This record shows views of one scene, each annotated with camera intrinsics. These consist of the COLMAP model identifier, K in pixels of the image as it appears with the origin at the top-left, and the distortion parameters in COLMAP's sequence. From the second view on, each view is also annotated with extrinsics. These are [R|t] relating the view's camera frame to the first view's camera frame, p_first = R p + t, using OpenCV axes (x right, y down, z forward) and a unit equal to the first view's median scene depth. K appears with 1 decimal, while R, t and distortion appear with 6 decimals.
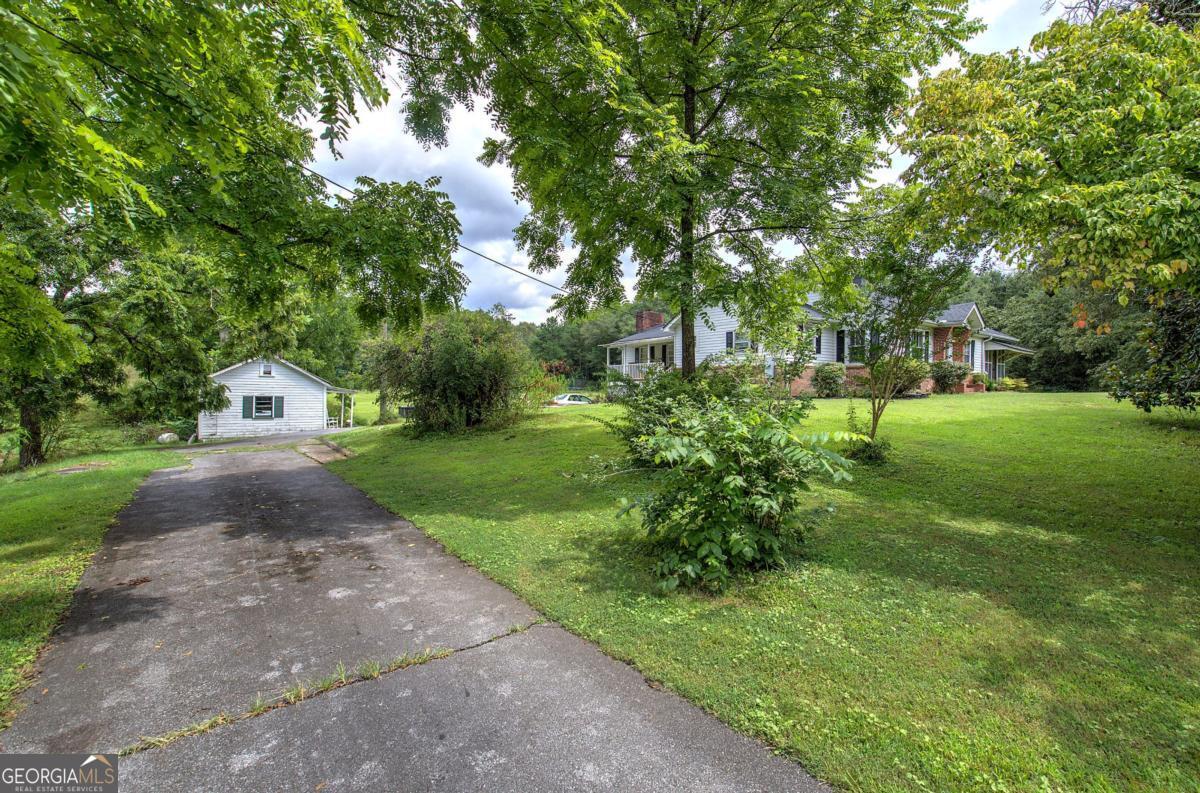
lens RADIAL K [[508.3, 0, 597.2], [0, 508.3, 396.9], [0, 0, 1]] dist [-0.003711, -0.000783]
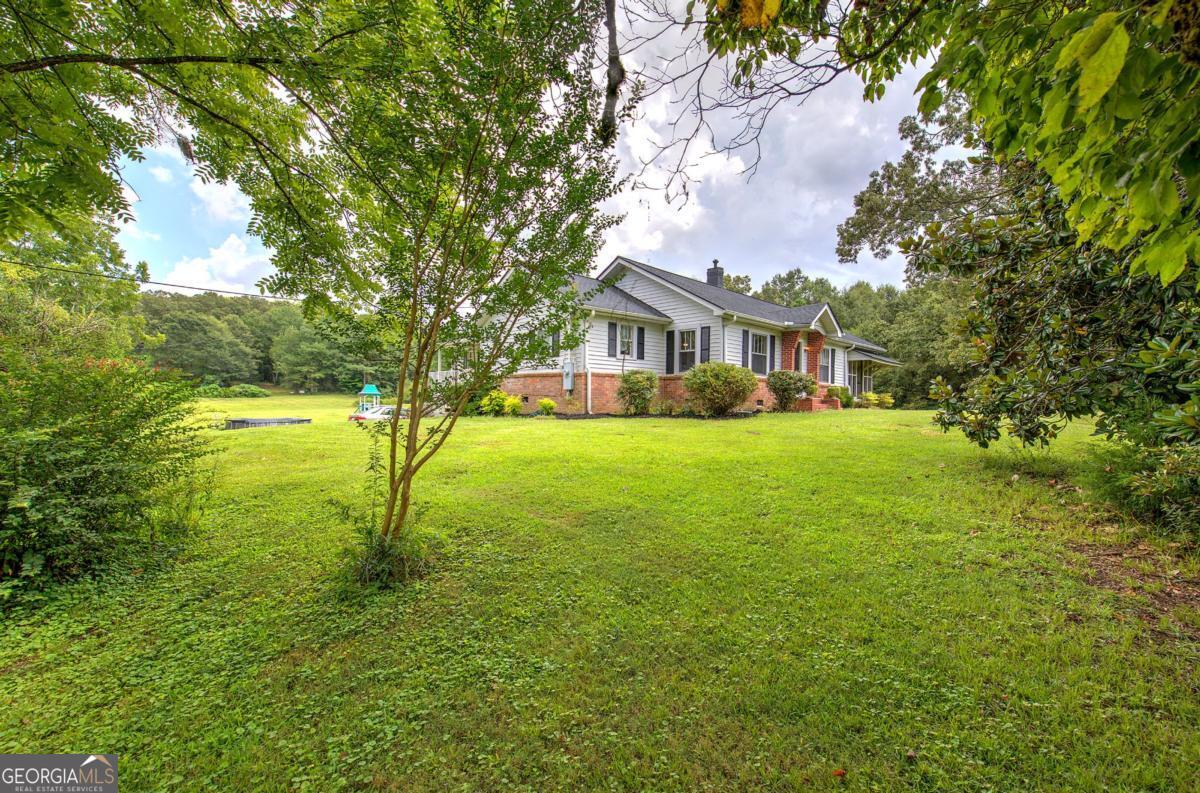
lens RADIAL K [[508.3, 0, 605.7], [0, 508.3, 398.1], [0, 0, 1]] dist [-0.003711, -0.000783]
pose [[0.991314, 0.009517, 0.131171, 0.282040], [-0.007157, 0.999804, -0.018457, -0.010024], [-0.131321, 0.017358, 0.991188, 0.224846]]
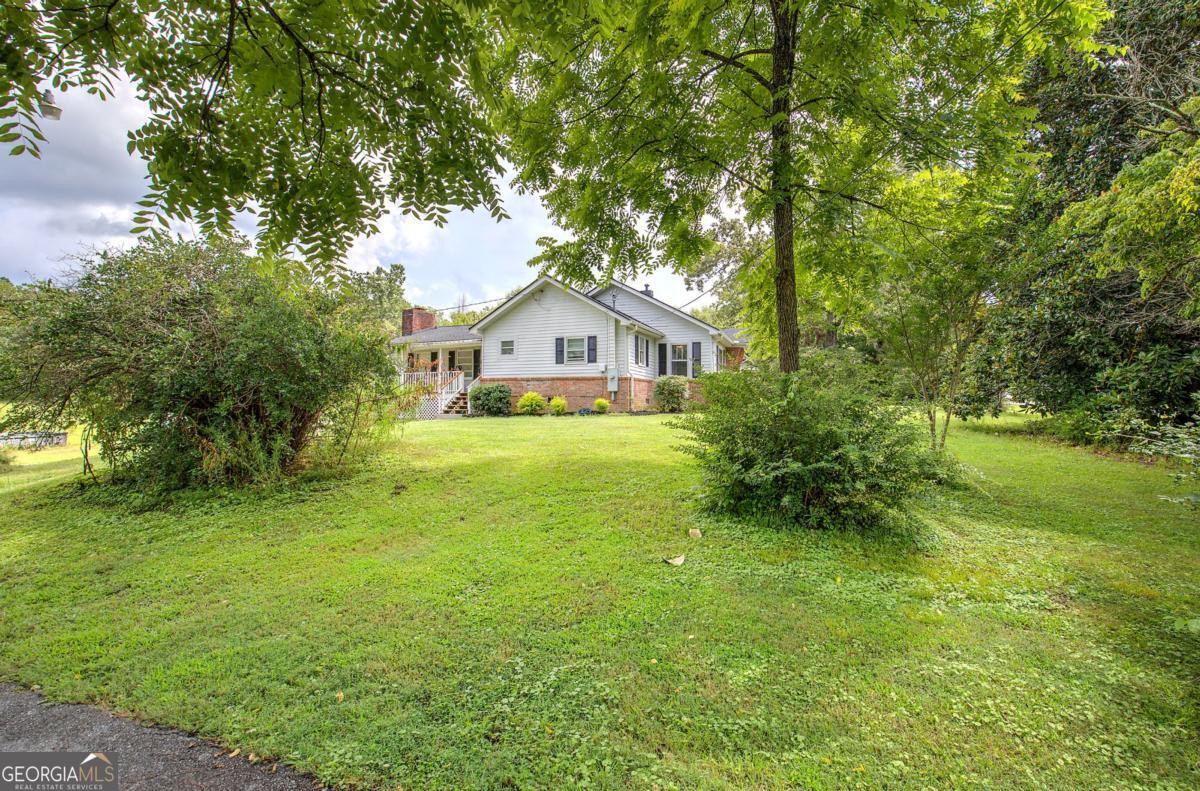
lens RADIAL K [[508.3, 0, 601.9], [0, 508.3, 397.0], [0, 0, 1]] dist [-0.003711, -0.000783]
pose [[0.830056, 0.006789, 0.557638, -0.182548], [0.010745, 0.999546, -0.028164, -0.001428], [-0.557576, 0.029370, 0.829606, 0.254369]]
